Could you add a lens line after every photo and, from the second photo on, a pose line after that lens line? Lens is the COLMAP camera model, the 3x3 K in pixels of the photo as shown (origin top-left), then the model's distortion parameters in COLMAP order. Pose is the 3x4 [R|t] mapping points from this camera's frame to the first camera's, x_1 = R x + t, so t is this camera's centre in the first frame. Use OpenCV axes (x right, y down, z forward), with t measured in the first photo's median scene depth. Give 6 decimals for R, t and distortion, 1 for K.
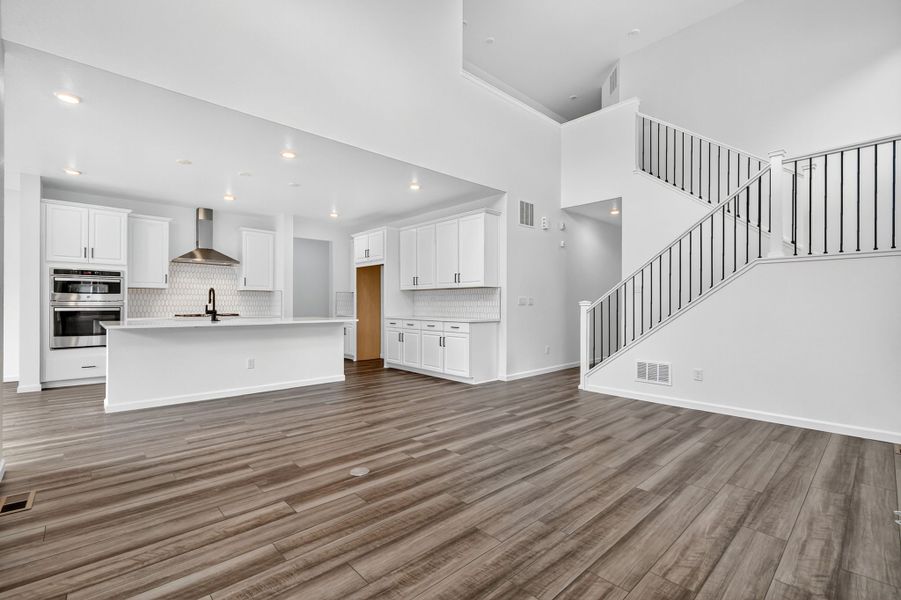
lens RADIAL K [[402.1, 0, 454.1], [0, 402.1, 302.9], [0, 0, 1]] dist [0.002371, -0.000615]
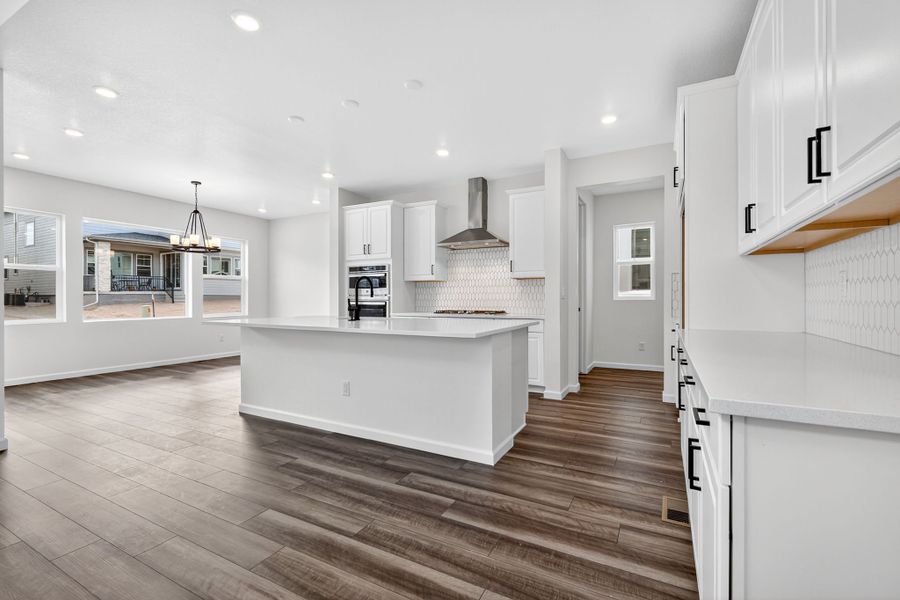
lens RADIAL K [[401.6, 0, 447.9], [0, 401.6, 297.8], [0, 0, 1]] dist [0.002371, -0.000615]
pose [[0.320292, -0.005390, -0.947304, 0.141771], [0.007038, 0.999970, -0.003310, 0.006257], [0.947293, -0.005607, 0.320320, 0.831416]]
